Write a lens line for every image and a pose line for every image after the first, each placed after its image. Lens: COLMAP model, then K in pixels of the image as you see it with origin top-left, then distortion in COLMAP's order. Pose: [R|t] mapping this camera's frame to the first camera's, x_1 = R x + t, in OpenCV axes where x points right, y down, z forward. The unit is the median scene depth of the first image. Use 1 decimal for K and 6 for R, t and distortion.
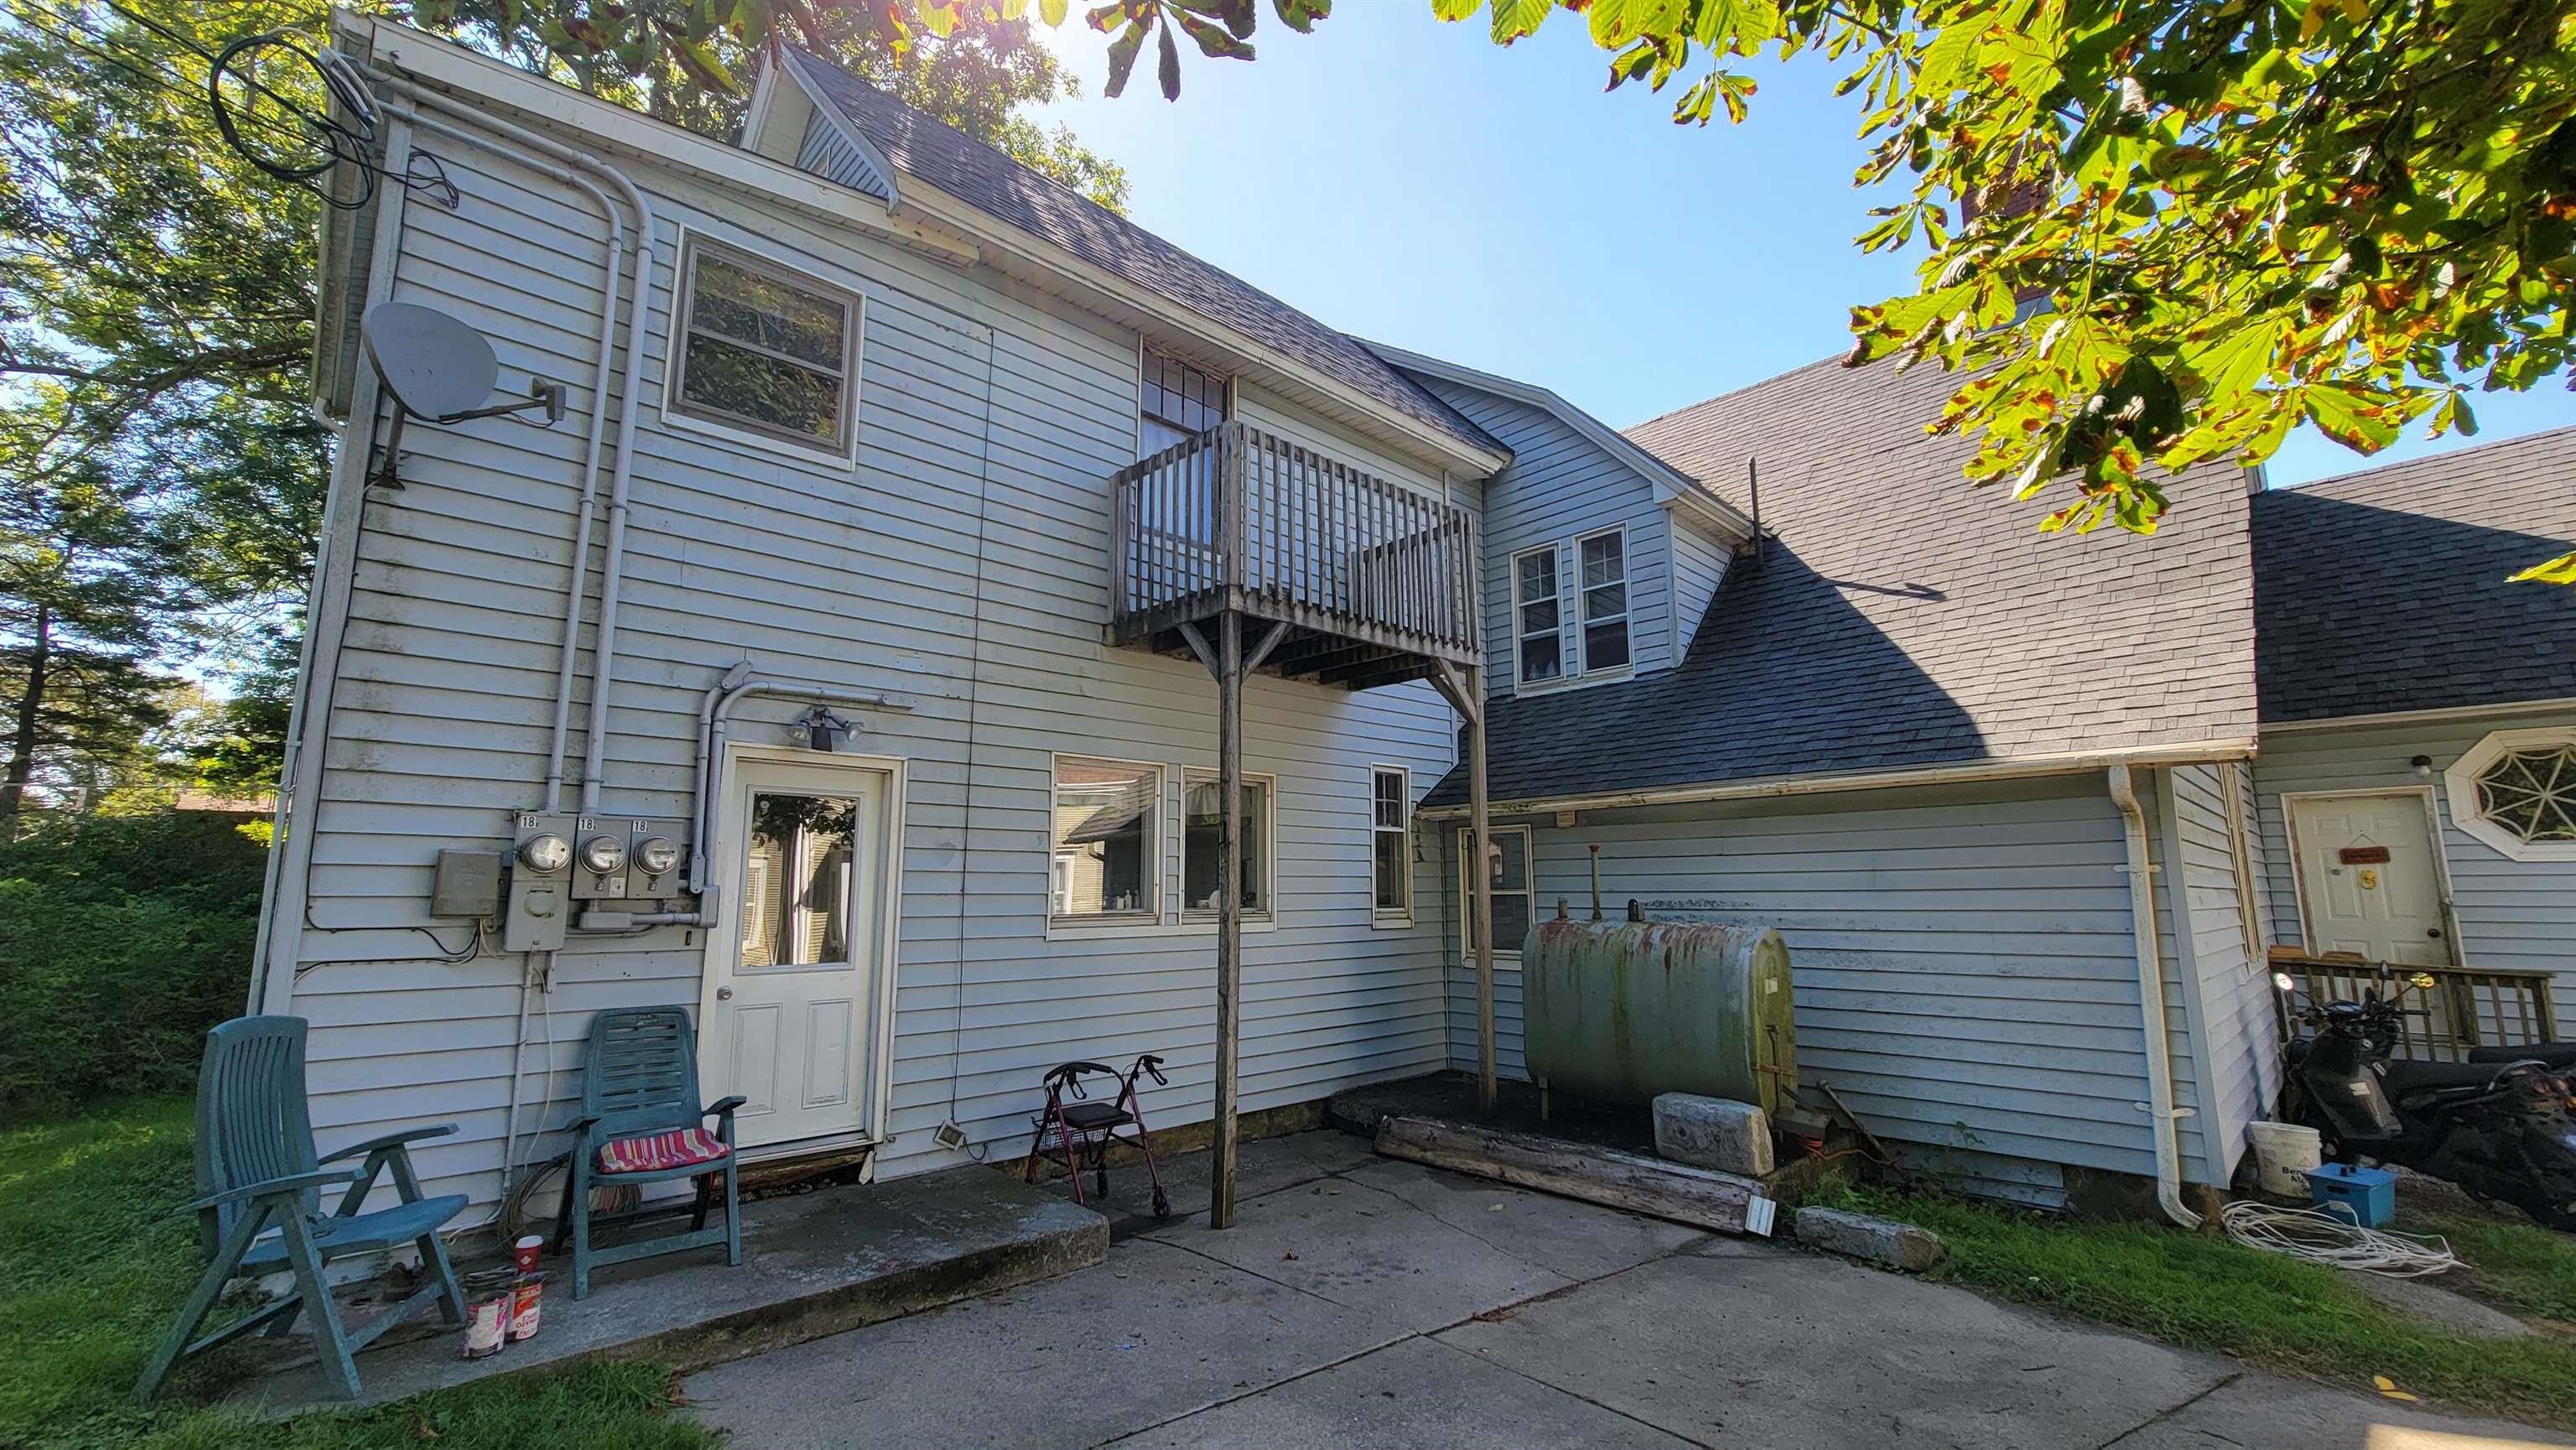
lens RADIAL K [[1026.1, 0, 1283.8], [0, 1026.1, 729.0], [0, 0, 1]] dist [-0.002918, 0.000305]
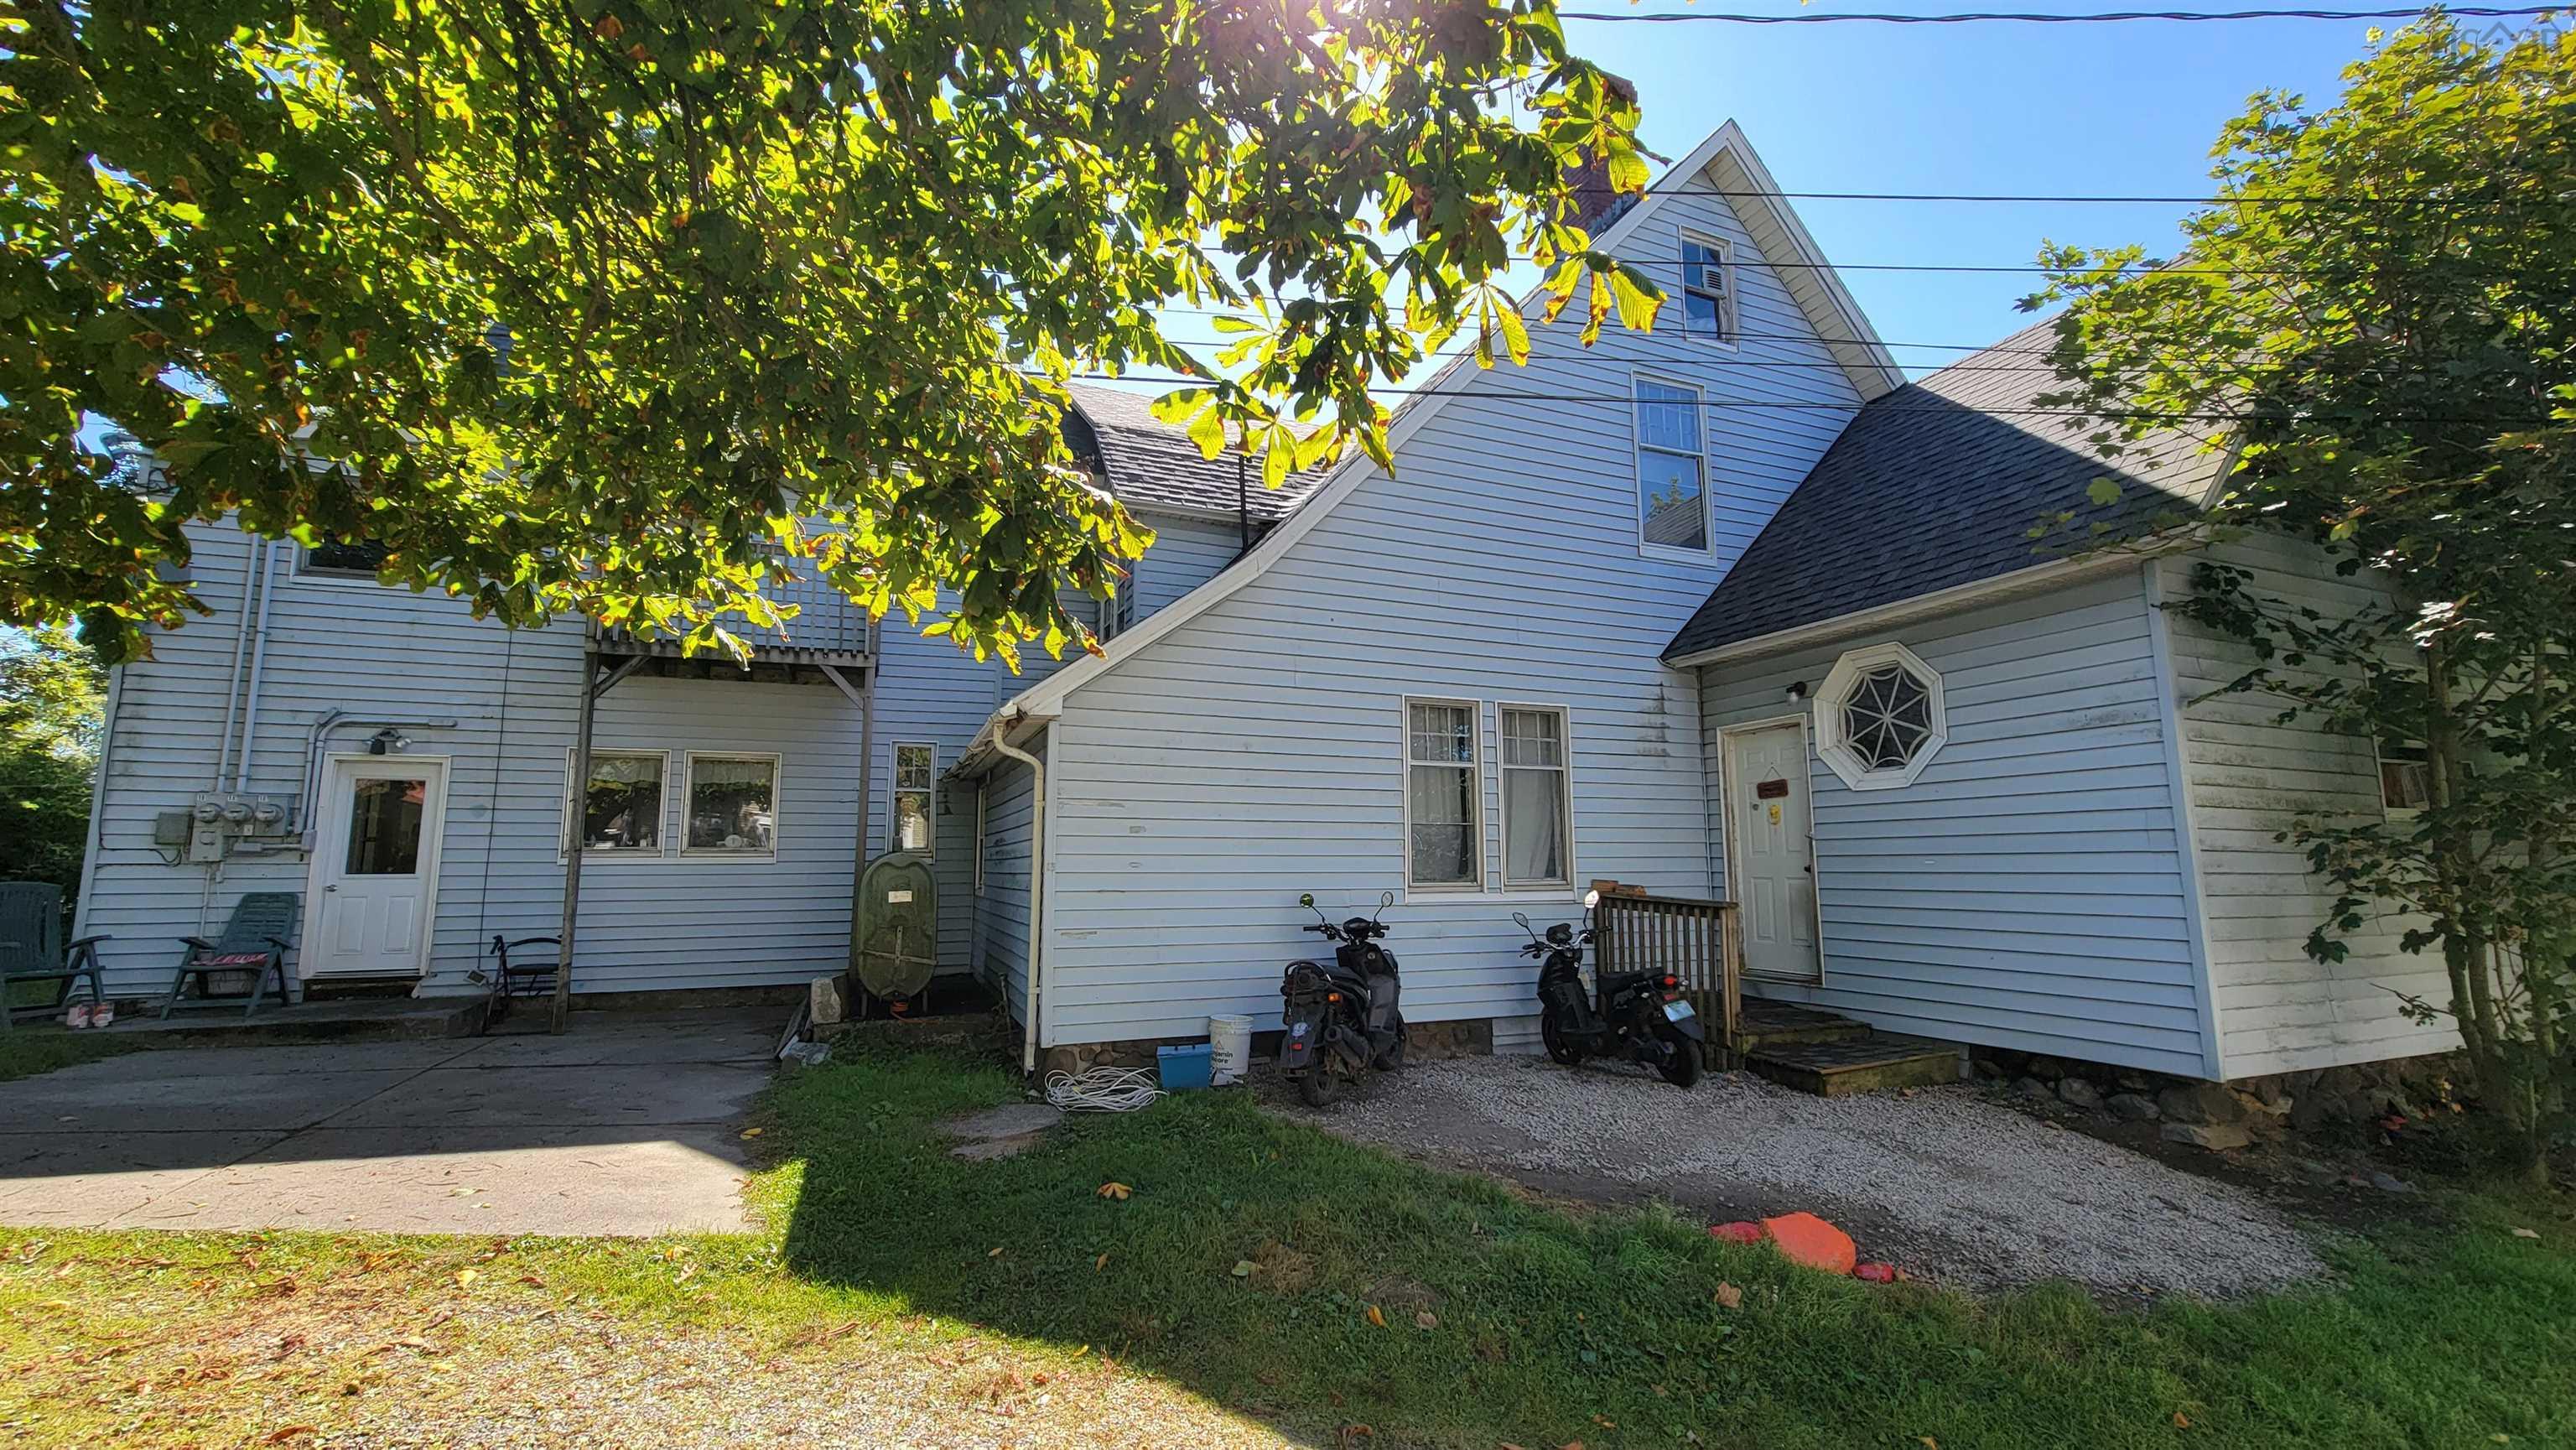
lens RADIAL K [[1026.1, 0, 1299.2], [0, 1026.1, 729.9], [0, 0, 1]] dist [-0.002918, 0.000305]
pose [[0.931154, -0.049124, -0.361301, 1.711852], [0.059840, 0.998036, 0.018523, 0.042361], [0.359682, -0.038868, 0.932265, -0.079157]]
